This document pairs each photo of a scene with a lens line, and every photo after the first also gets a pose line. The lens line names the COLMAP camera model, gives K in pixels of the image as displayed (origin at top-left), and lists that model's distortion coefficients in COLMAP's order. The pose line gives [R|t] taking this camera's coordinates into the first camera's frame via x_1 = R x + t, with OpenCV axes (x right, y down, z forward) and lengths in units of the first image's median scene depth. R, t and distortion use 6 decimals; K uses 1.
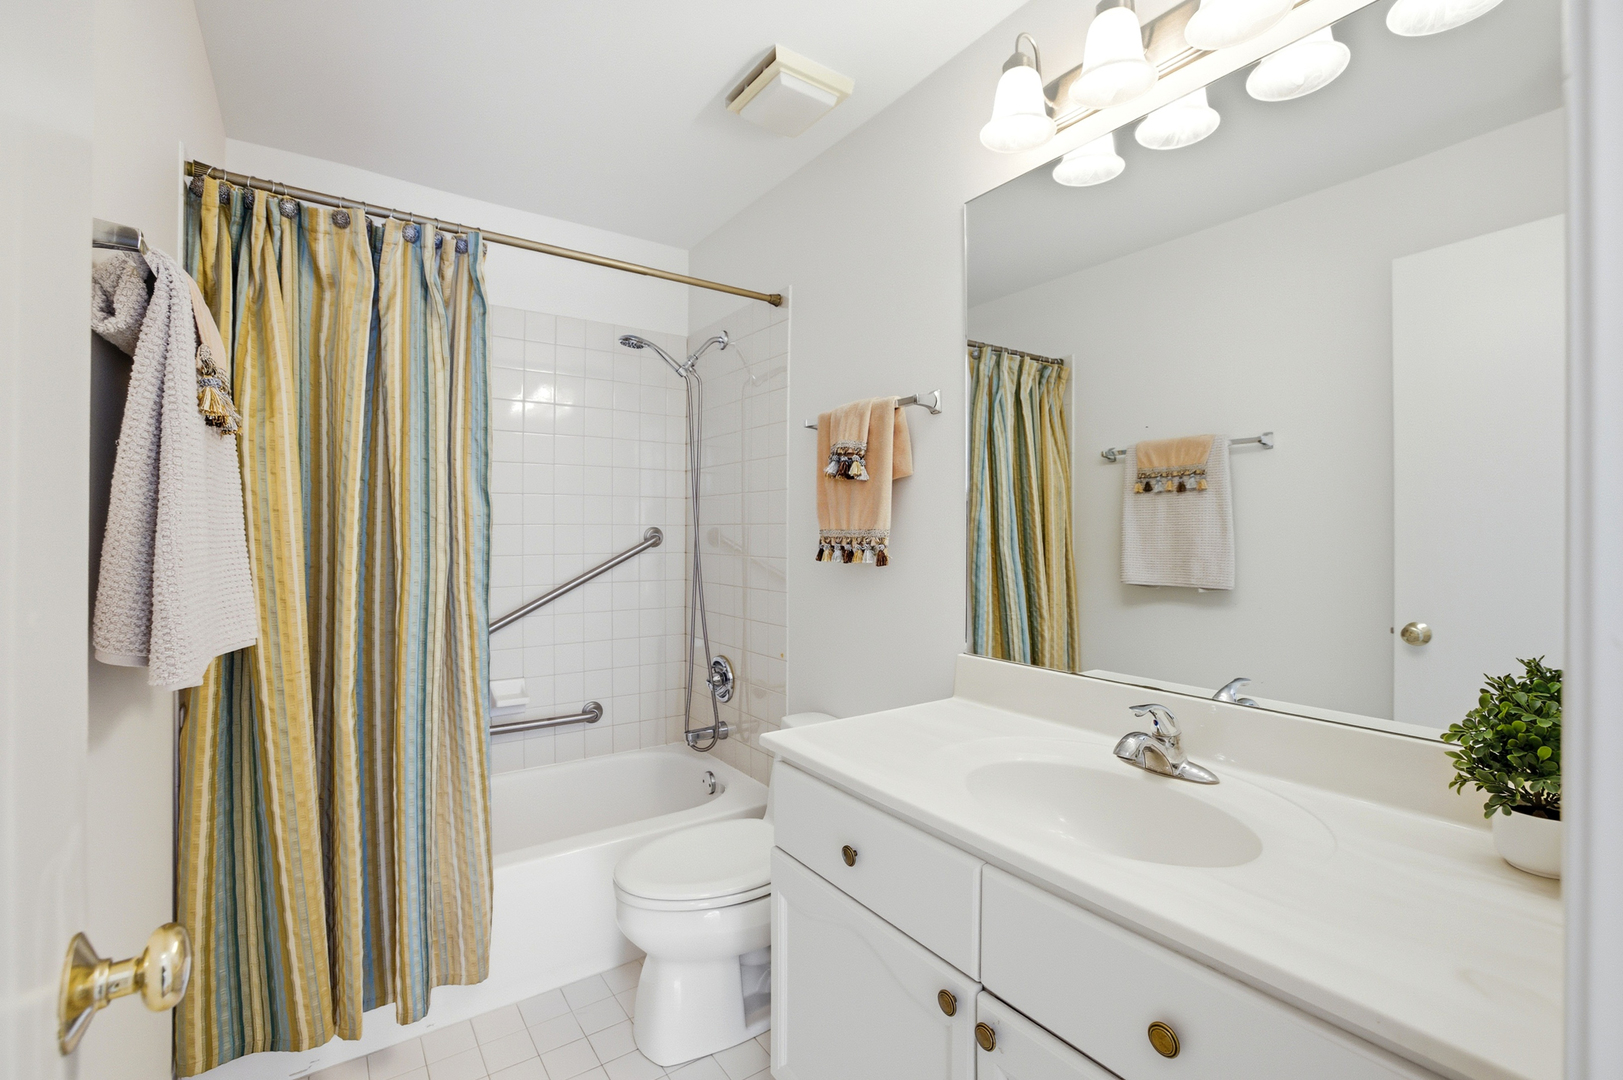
lens RADIAL K [[700.6, 0, 810.0], [0, 700.6, 540.1], [0, 0, 1]] dist [-0.005238, 0.000126]
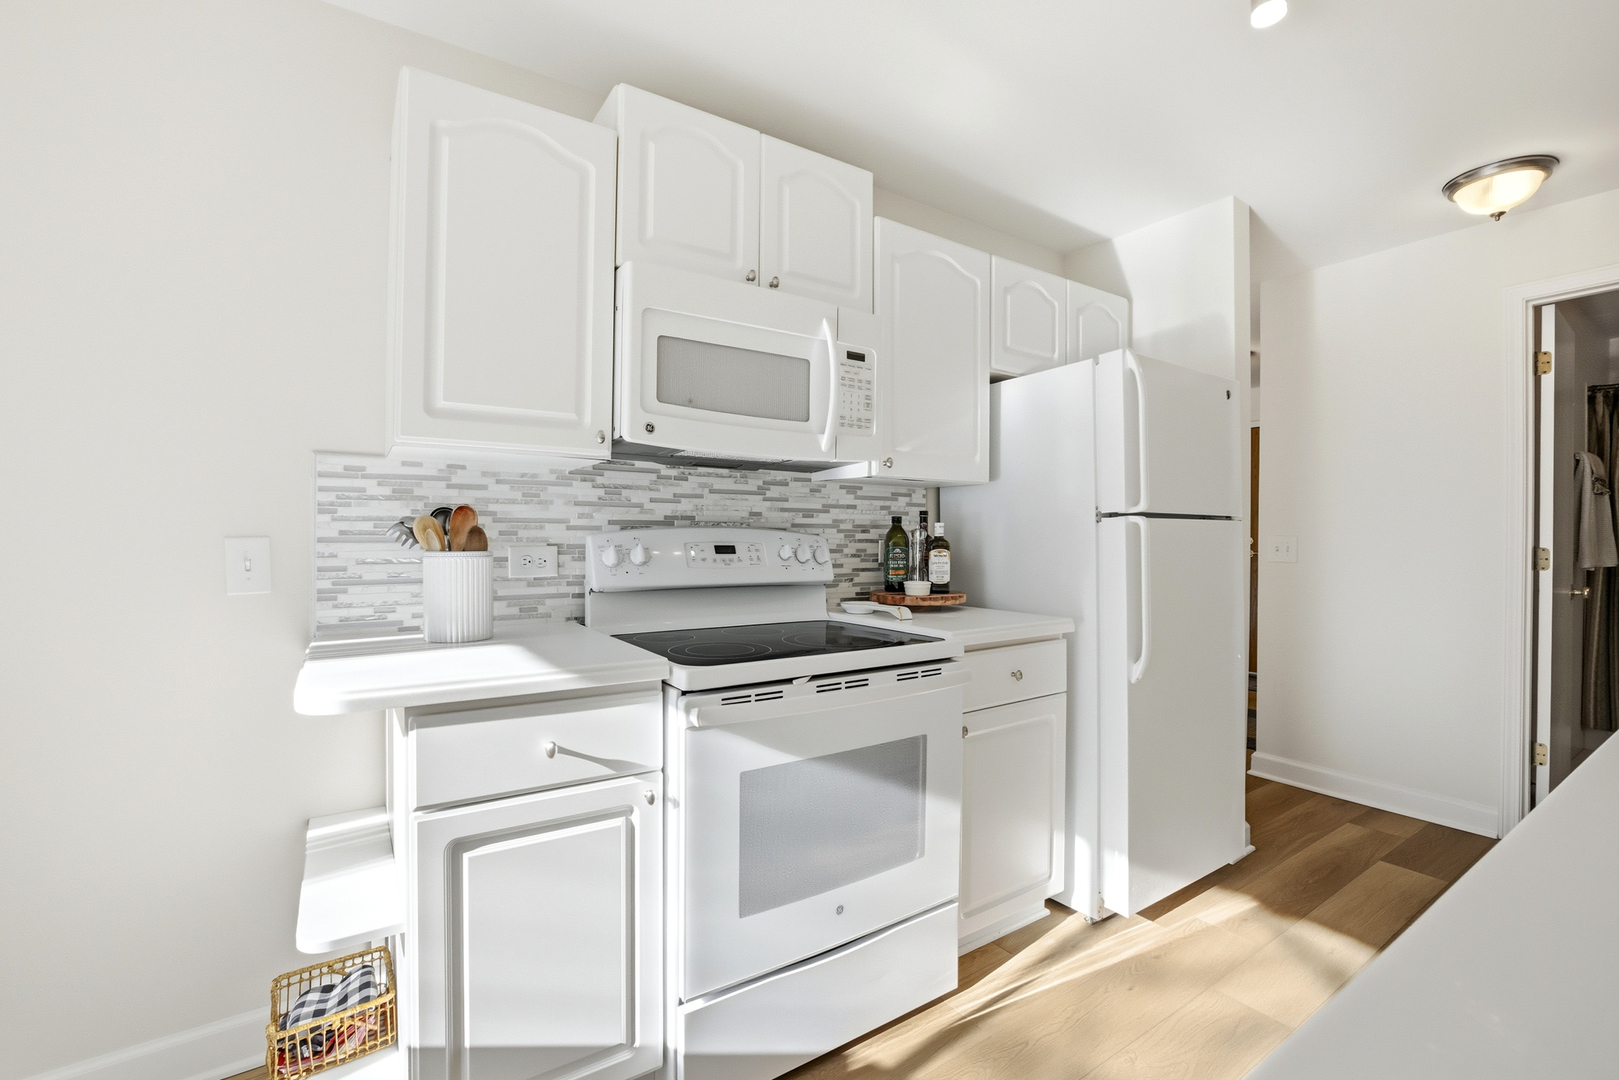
lens RADIAL K [[698.9, 0, 809.9], [0, 698.9, 540.5], [0, 0, 1]] dist [-0.005238, 0.000126]
pose [[0.012354, 0.005713, -0.999907, 1.674520], [0.002214, 0.999981, 0.005741, 0.012142], [0.999921, -0.002285, 0.012341, -1.953905]]
